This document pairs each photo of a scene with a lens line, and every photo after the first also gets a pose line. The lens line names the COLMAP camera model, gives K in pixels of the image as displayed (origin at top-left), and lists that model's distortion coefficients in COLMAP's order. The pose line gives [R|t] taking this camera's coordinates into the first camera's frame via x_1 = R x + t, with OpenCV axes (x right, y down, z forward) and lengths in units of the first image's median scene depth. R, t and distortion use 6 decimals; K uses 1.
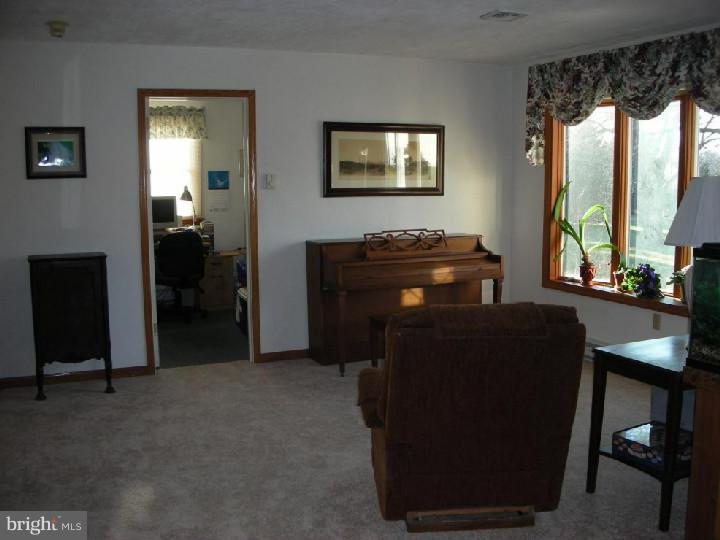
lens RADIAL K [[752.6, 0, 360.0], [0, 752.6, 270.0], [0, 0, 1]] dist [-0.237568, 0.181721]
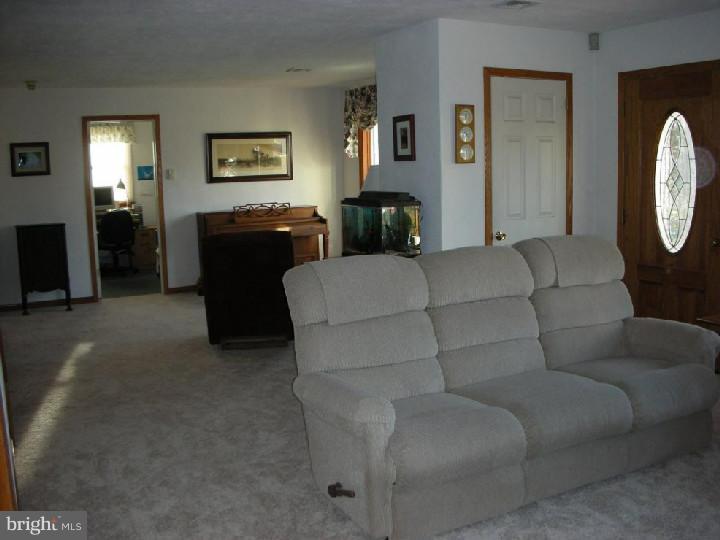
lens RADIAL K [[752.6, 0, 360.0], [0, 752.6, 270.0], [0, 0, 1]] dist [-0.237568, 0.181721]
pose [[0.997680, -0.028817, 0.061681, 0.159483], [0.027636, 0.999420, 0.019911, 0.055492], [-0.062219, -0.018160, 0.997897, -0.510181]]
